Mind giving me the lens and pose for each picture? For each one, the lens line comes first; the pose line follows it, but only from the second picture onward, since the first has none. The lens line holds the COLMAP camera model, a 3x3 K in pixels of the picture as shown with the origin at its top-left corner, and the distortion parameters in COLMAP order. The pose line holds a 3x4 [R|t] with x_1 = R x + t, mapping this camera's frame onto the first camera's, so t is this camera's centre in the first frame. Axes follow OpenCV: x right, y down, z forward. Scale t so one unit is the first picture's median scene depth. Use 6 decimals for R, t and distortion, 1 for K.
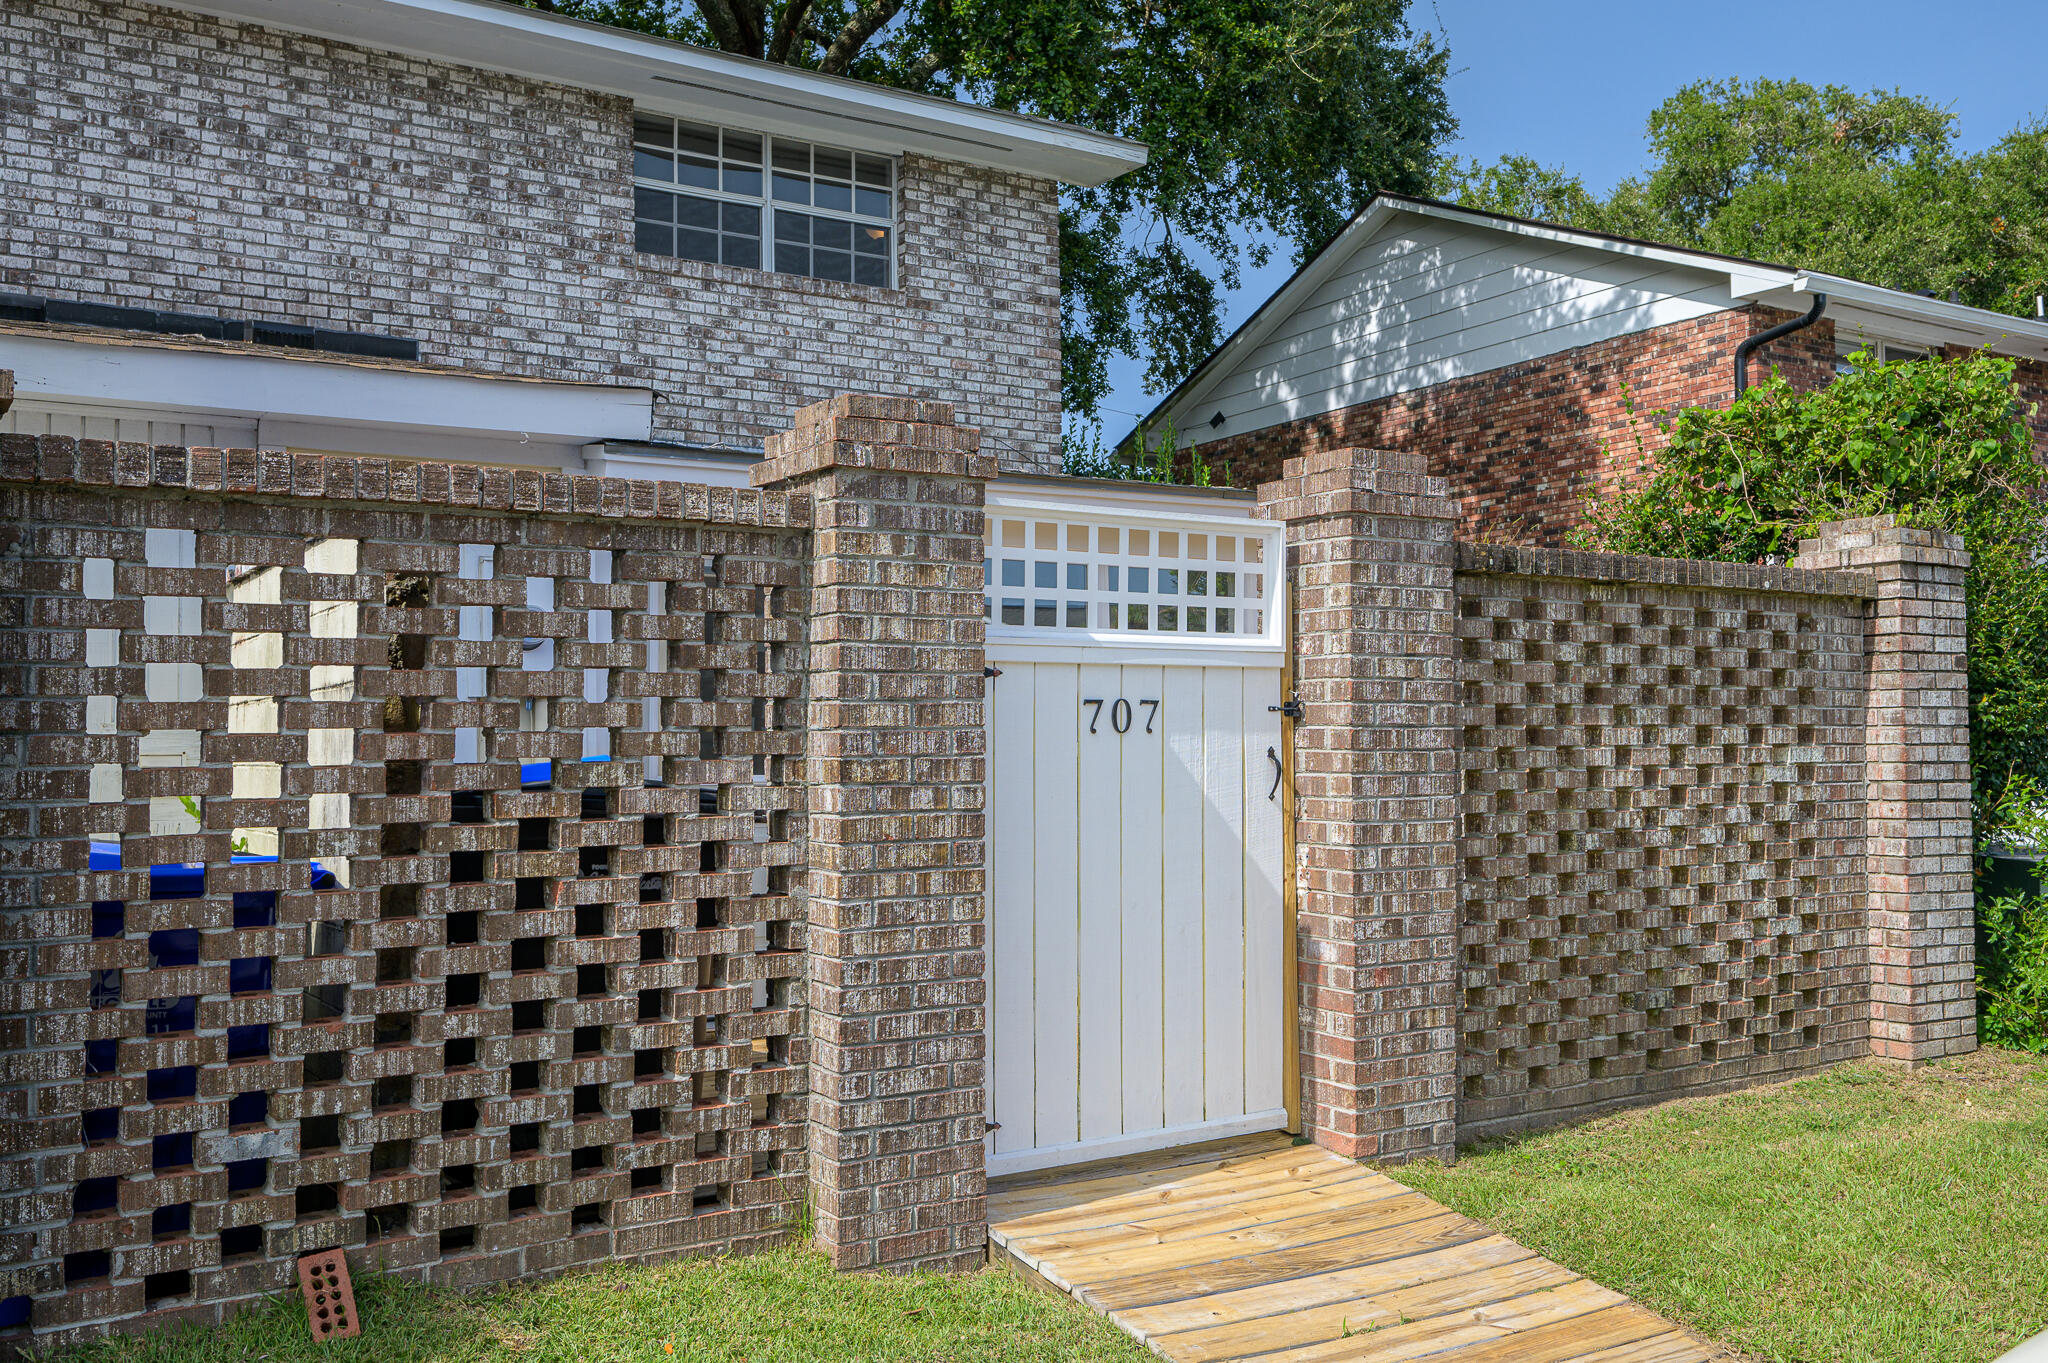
lens RADIAL K [[1876.1, 0, 1022.1], [0, 1876.1, 657.1], [0, 0, 1]] dist [-0.009195, 0.009989]
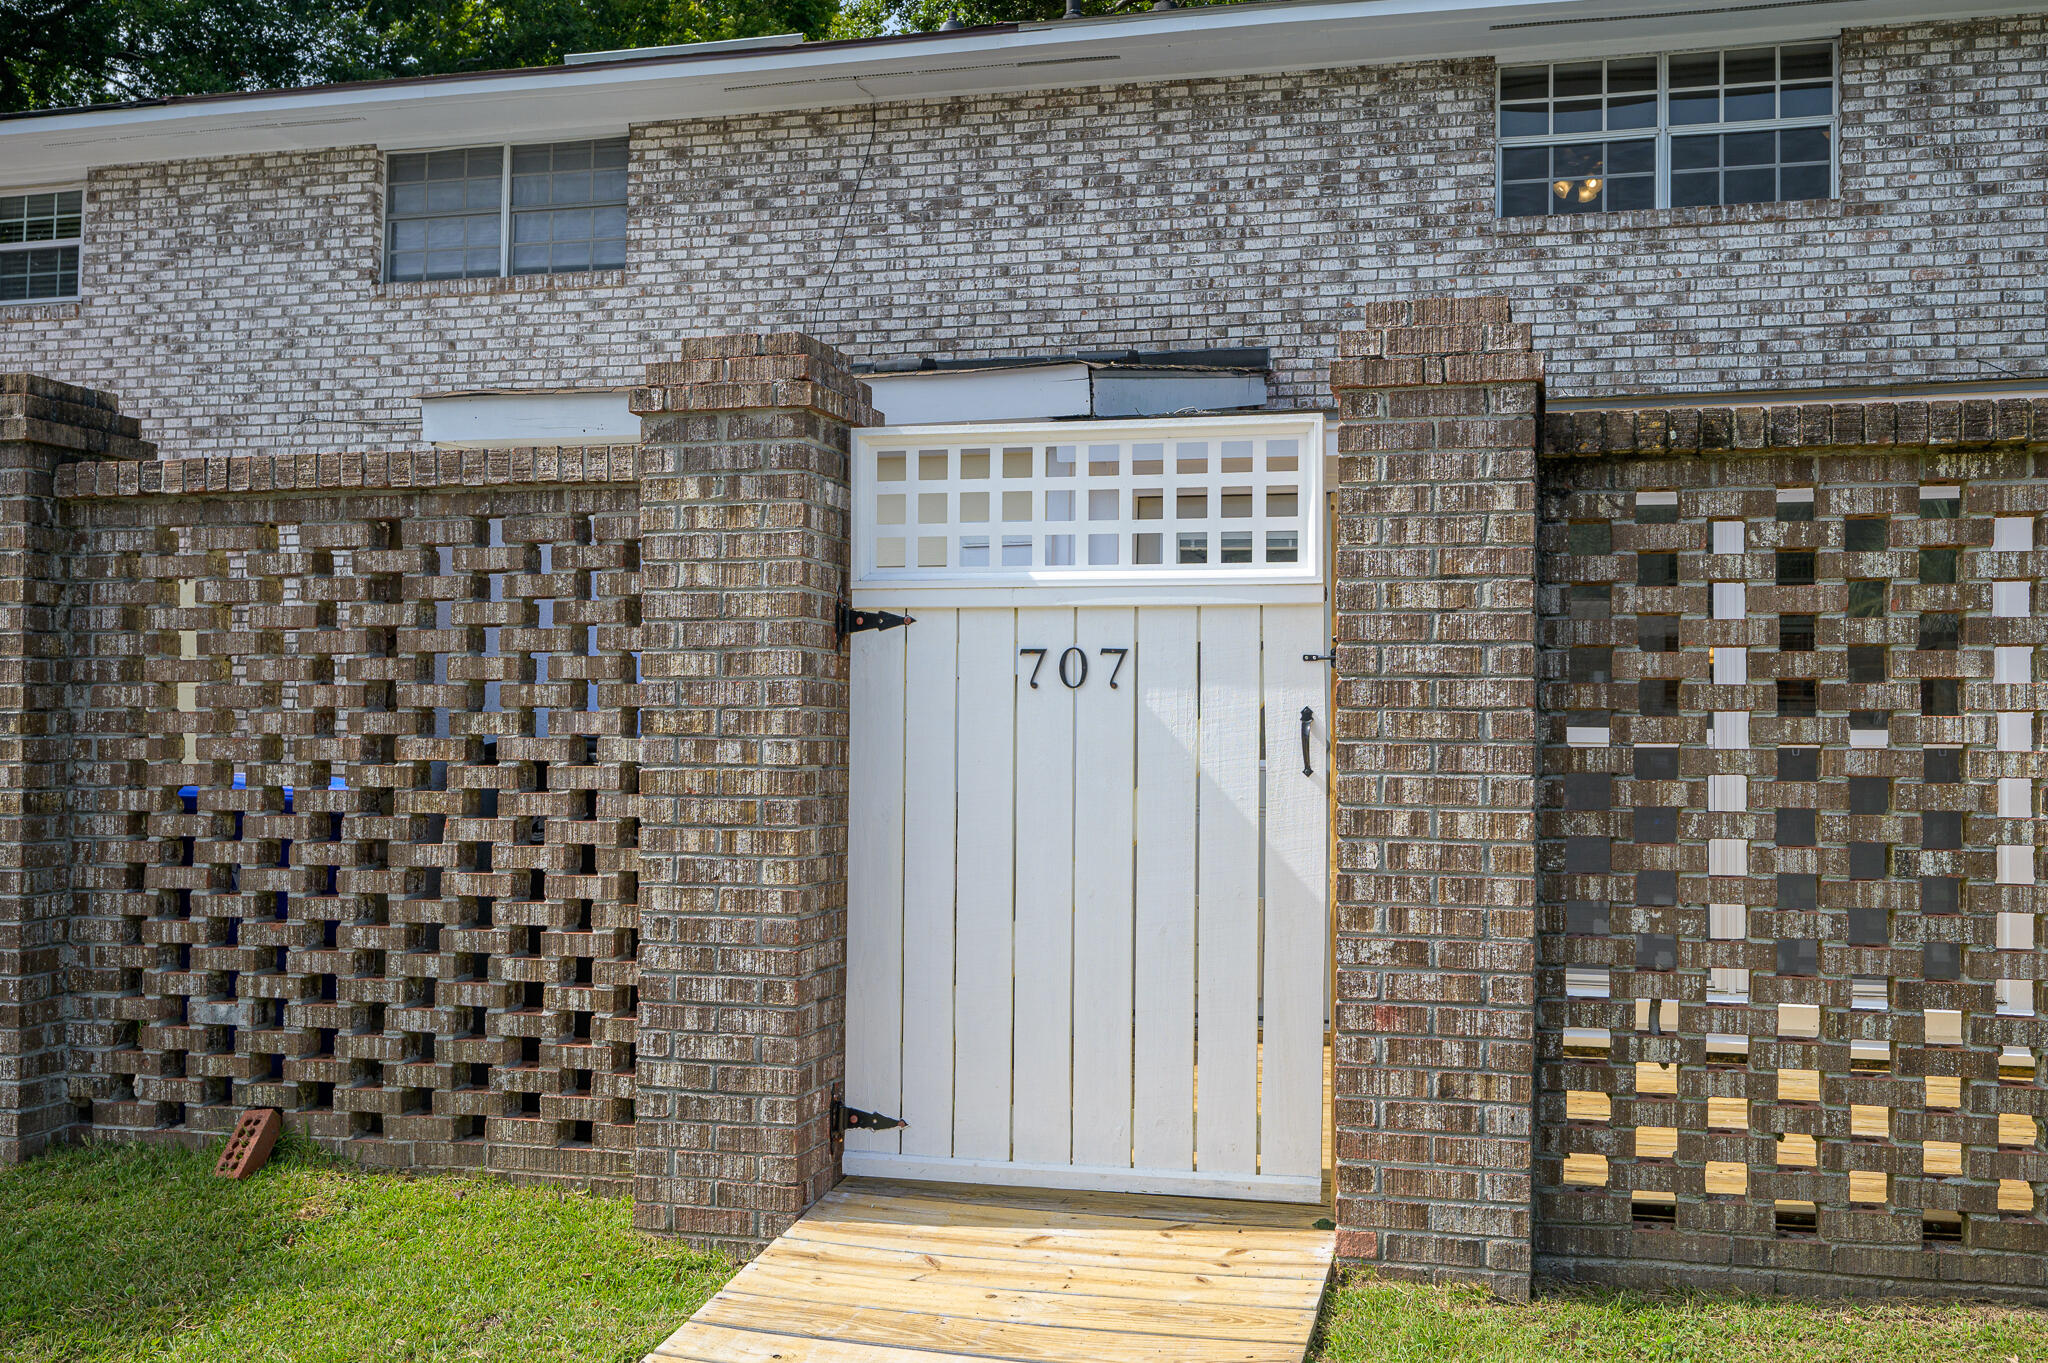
lens RADIAL K [[1841.4, 0, 1024.0], [0, 1841.4, 681.5], [0, 0, 1]] dist [-0.007049, 0.008051]
pose [[0.677866, -0.019029, -0.734939, 0.340886], [0.016562, 0.999807, -0.010611, 0.024221], [0.734999, -0.004979, 0.678050, 0.223120]]
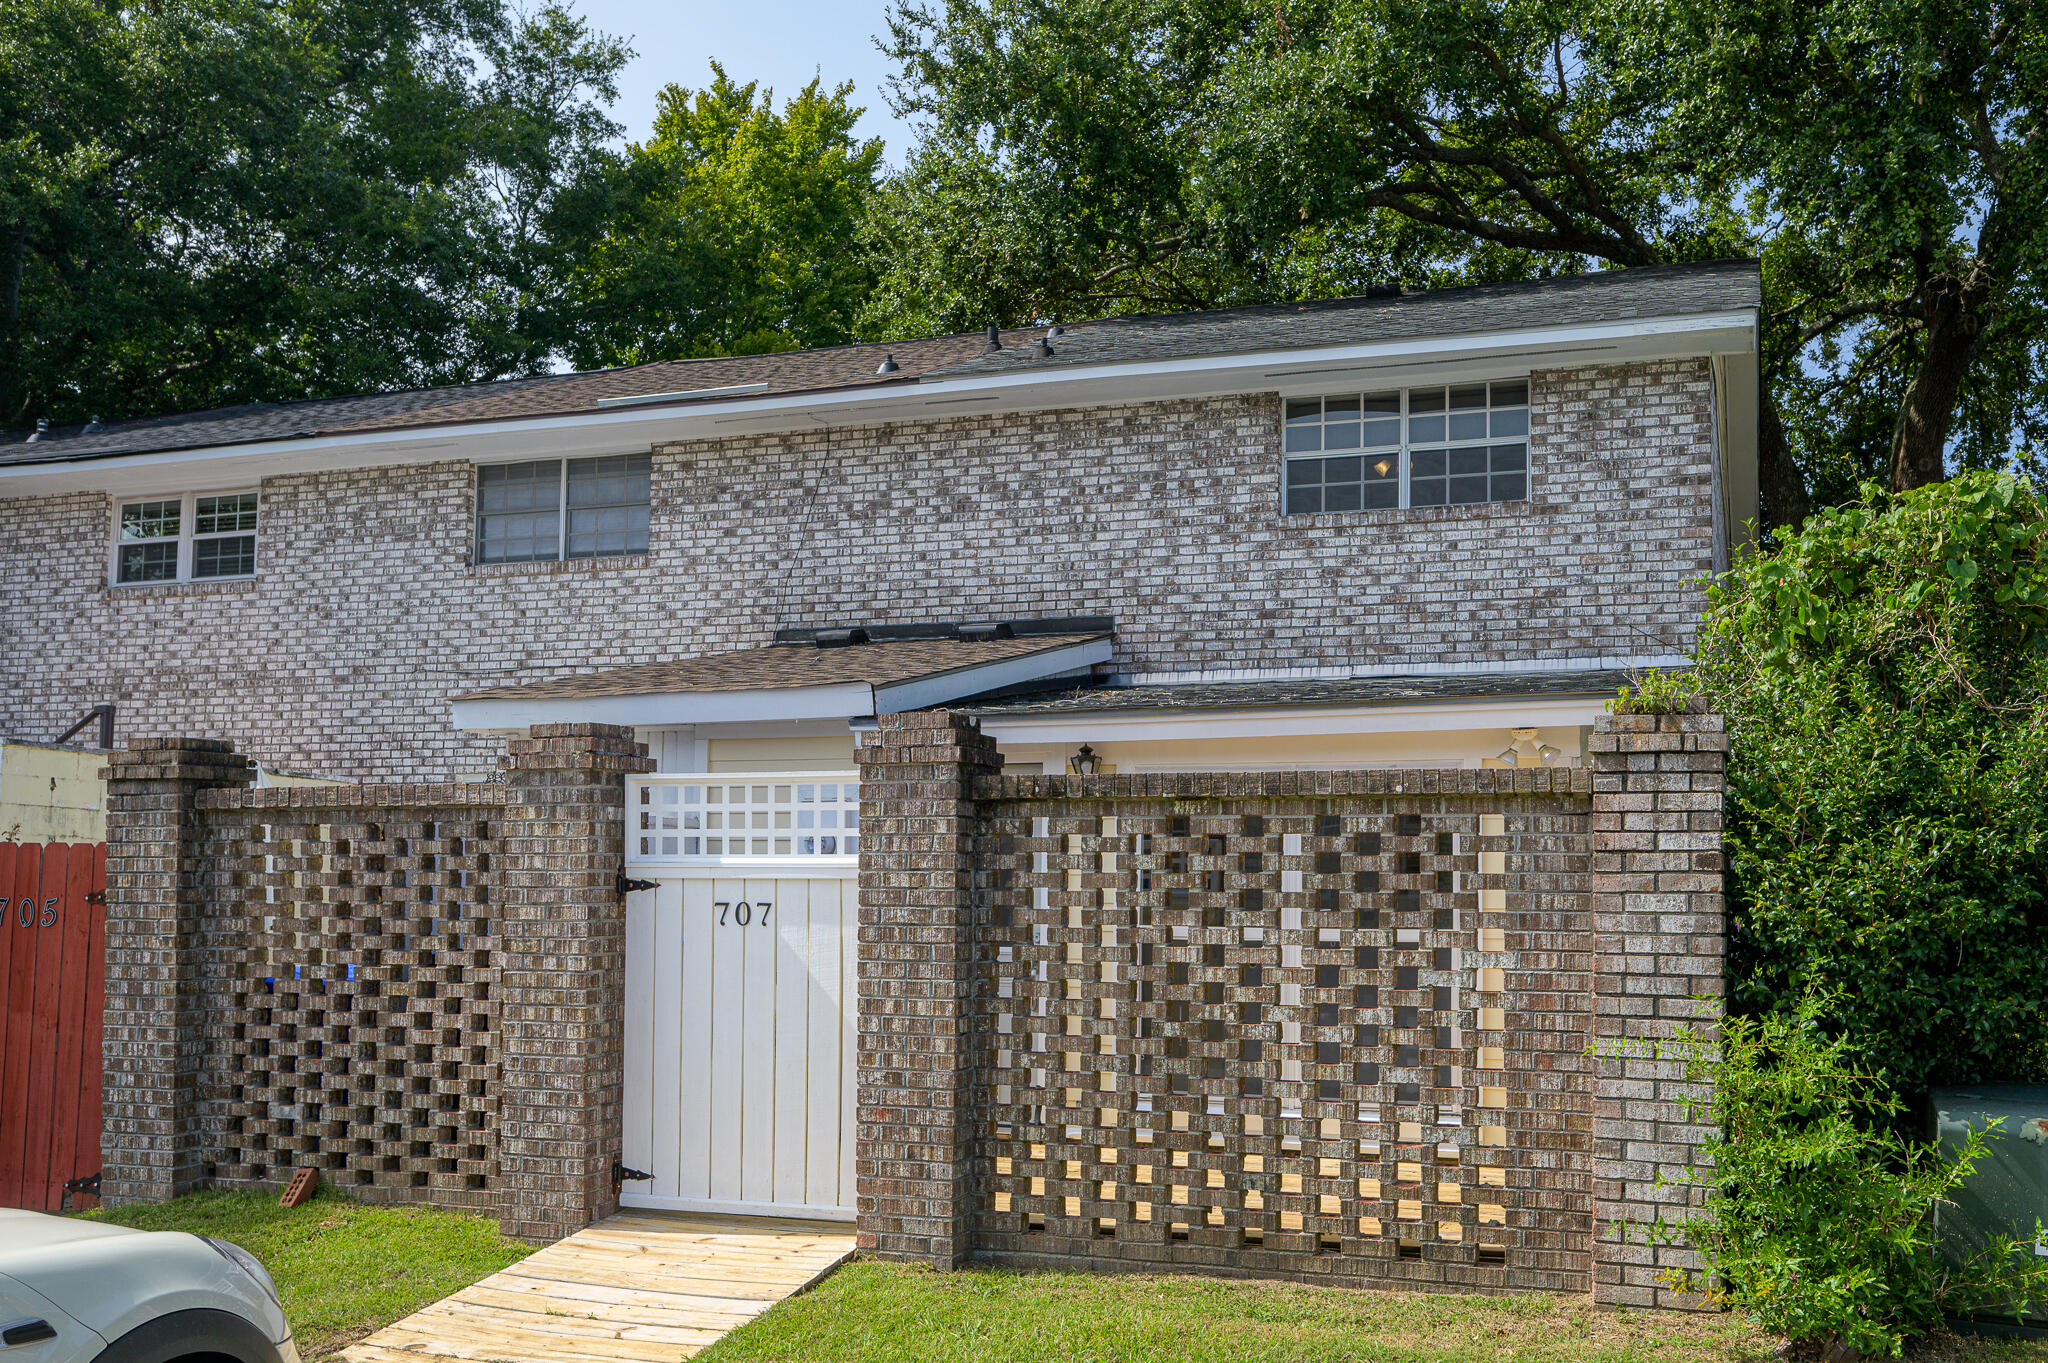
lens RADIAL K [[1814.2, 0, 1008.7], [0, 1814.2, 760.1], [0, 0, 1]] dist [-0.009175, 0.008506]
pose [[0.600068, -0.050336, -0.798364, 0.695388], [0.026253, 0.998720, -0.043236, -0.011606], [0.799518, 0.004985, 0.600621, 0.165177]]
